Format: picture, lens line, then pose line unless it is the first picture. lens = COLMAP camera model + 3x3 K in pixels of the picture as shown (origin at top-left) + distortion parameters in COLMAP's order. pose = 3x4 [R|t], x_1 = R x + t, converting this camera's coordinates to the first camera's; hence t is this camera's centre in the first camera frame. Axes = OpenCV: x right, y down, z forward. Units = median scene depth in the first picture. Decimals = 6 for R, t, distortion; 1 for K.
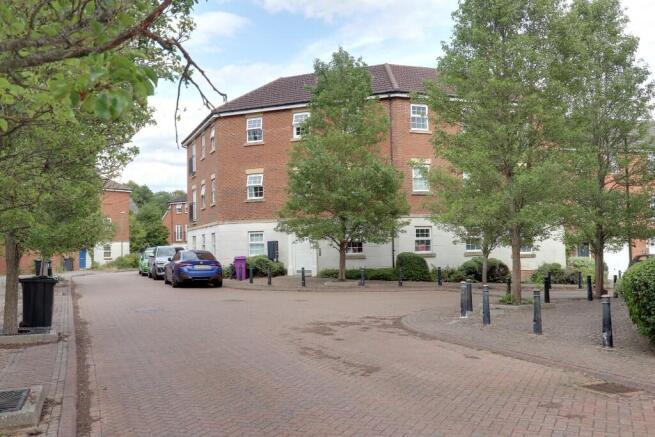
lens RADIAL K [[734.6, 0, 327.5], [0, 734.6, 218.5], [0, 0, 1]] dist [-0.008028, -0.002475]
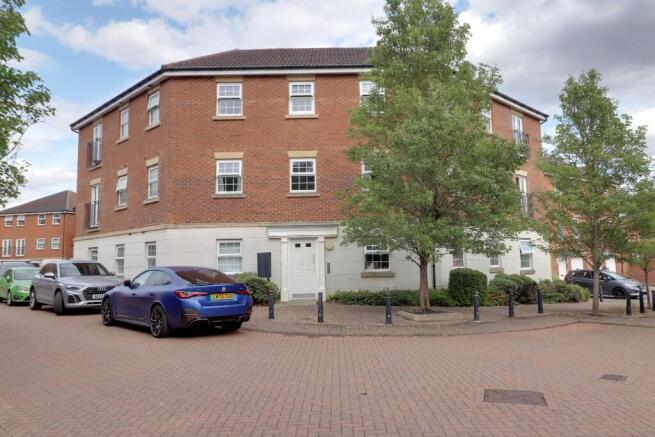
lens RADIAL K [[487.1, 0, 327.8], [0, 487.1, 210.8], [0, 0, 1]] dist [0.009957, 0.002315]
pose [[0.898345, 0.046678, 0.436804, -0.217785], [-0.016176, 0.997179, -0.073293, 0.023030], [-0.438993, 0.058776, 0.896566, 0.533784]]
